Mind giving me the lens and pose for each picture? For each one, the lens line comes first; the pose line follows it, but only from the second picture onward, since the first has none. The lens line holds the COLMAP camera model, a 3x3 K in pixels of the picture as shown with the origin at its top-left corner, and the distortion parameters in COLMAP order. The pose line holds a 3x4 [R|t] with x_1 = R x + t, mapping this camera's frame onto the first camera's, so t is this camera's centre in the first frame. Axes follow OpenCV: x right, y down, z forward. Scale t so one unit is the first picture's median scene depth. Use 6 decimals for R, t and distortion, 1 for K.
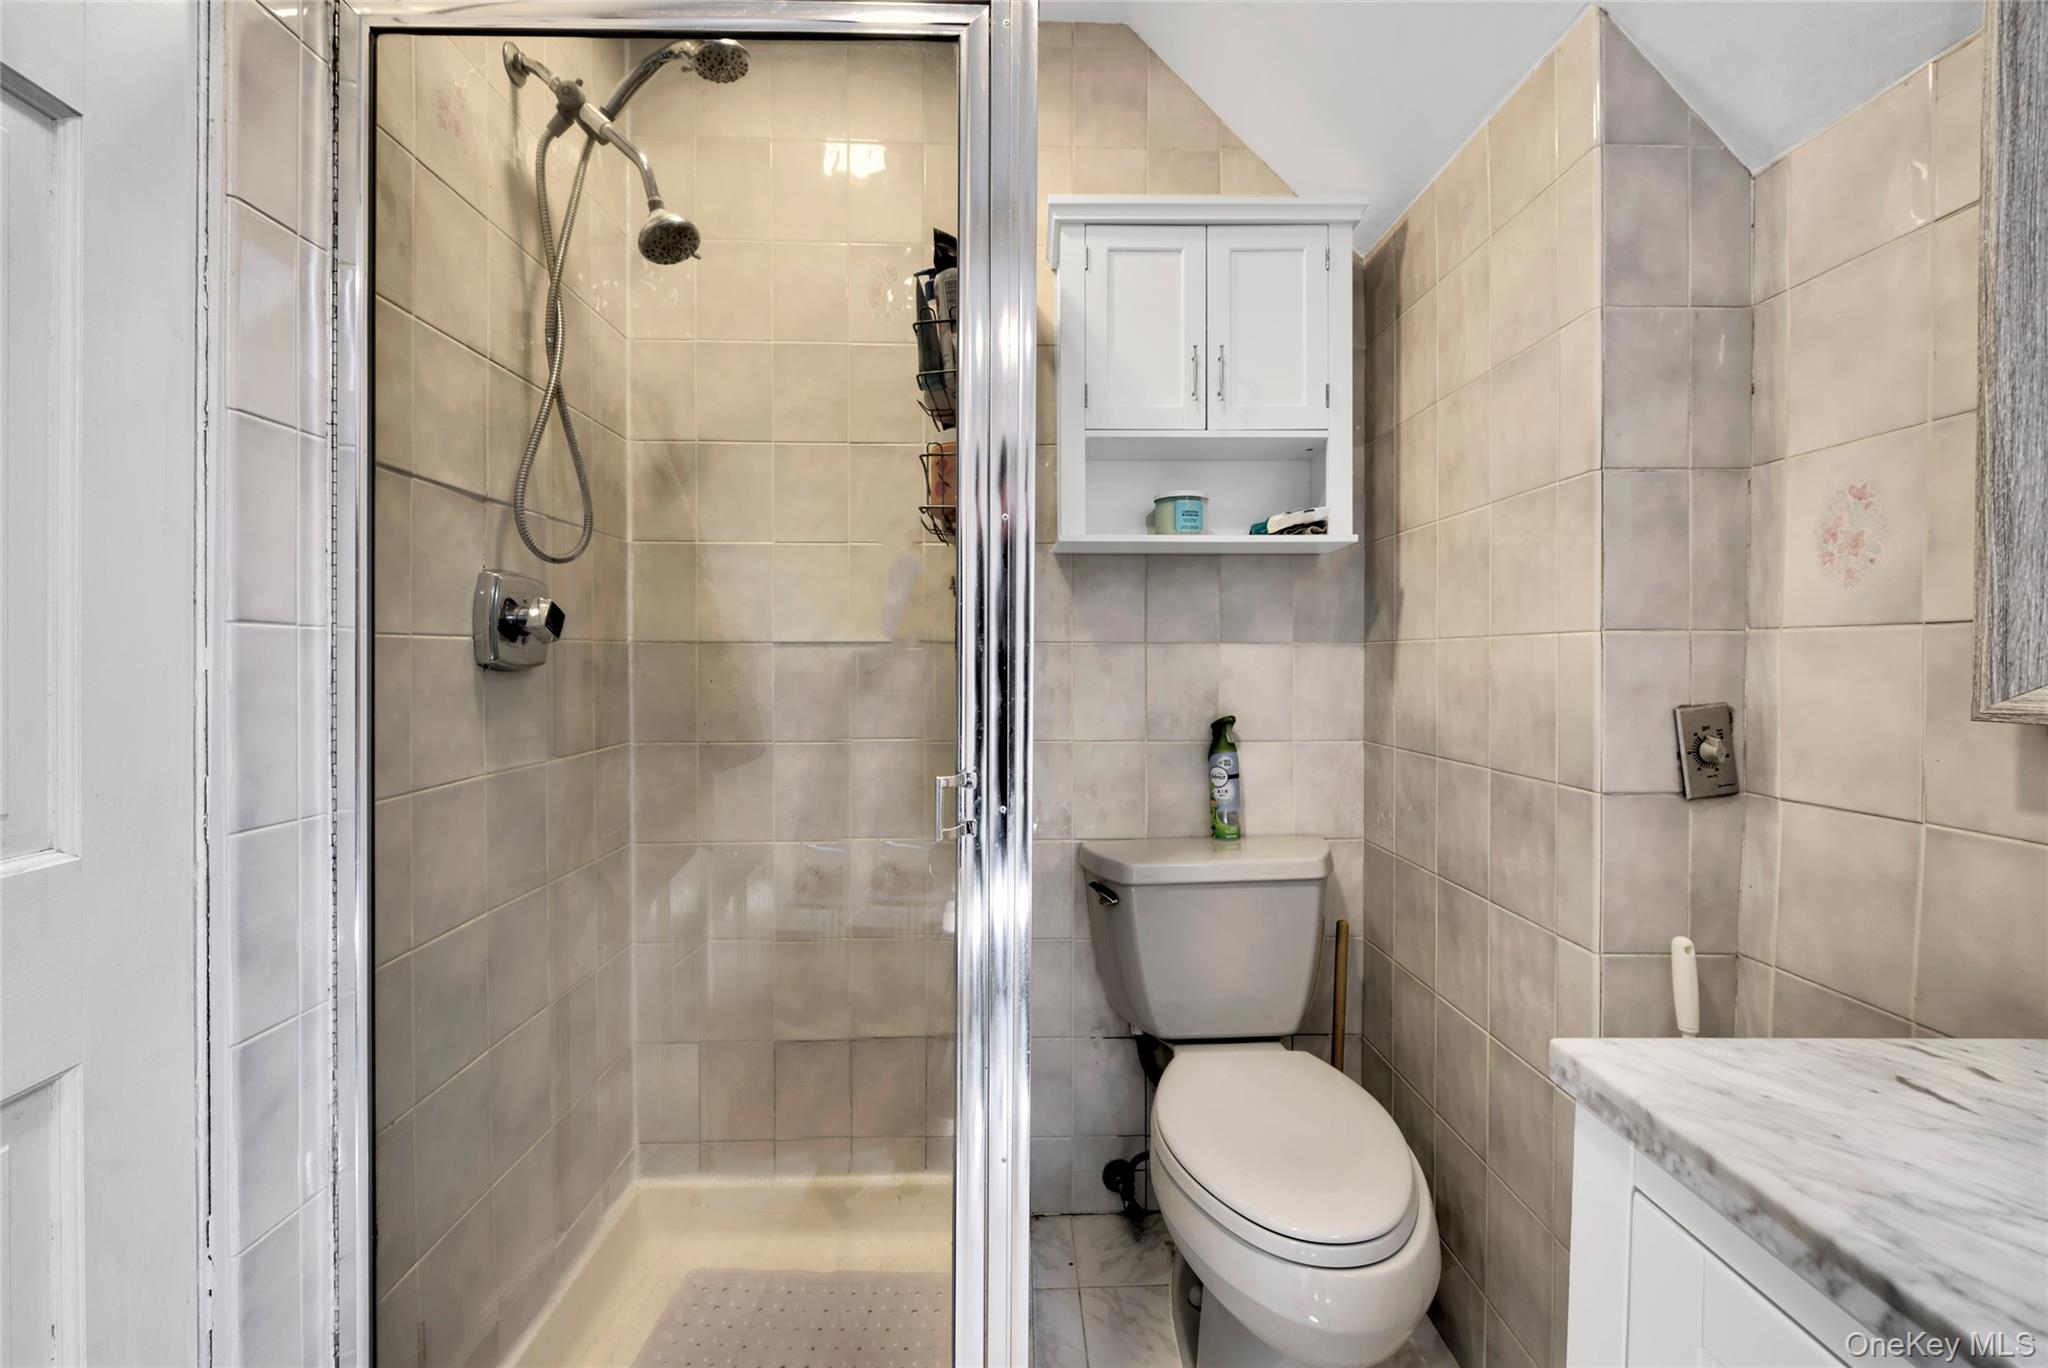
lens RADIAL K [[824.3, 0, 1029.7], [0, 824.3, 667.6], [0, 0, 1]] dist [-0.001992, -0.000323]
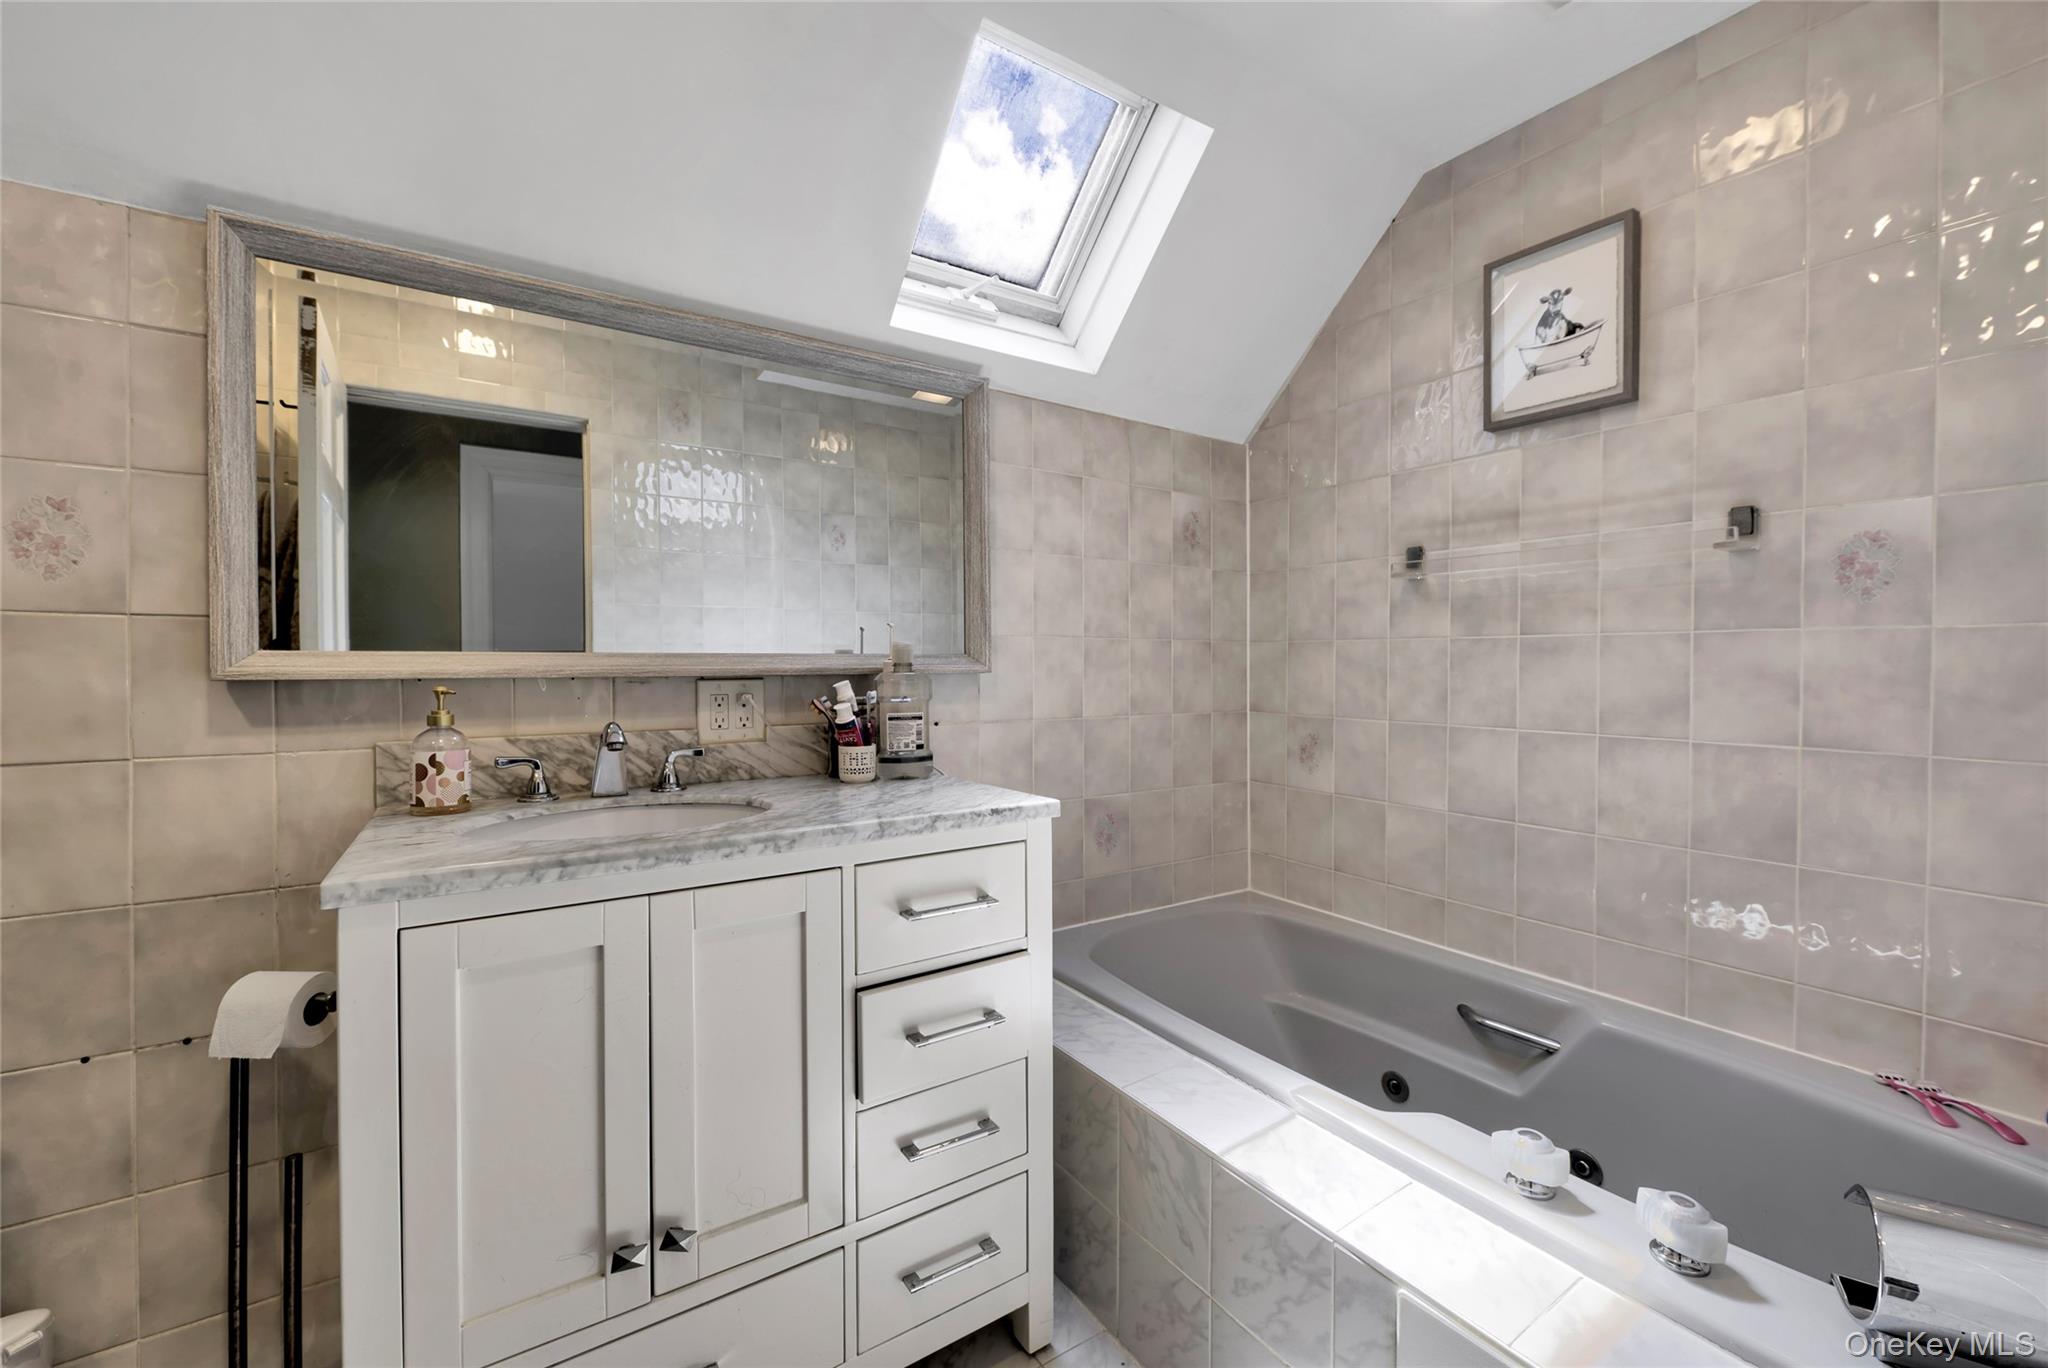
lens RADIAL K [[824.3, 0, 1022.0], [0, 824.3, 670.8], [0, 0, 1]] dist [-0.001992, -0.000323]
pose [[-0.525989, -0.012280, 0.850403, -0.871478], [0.003564, 0.999855, 0.016642, 0.023115], [-0.850484, 0.011785, -0.525869, 0.451434]]
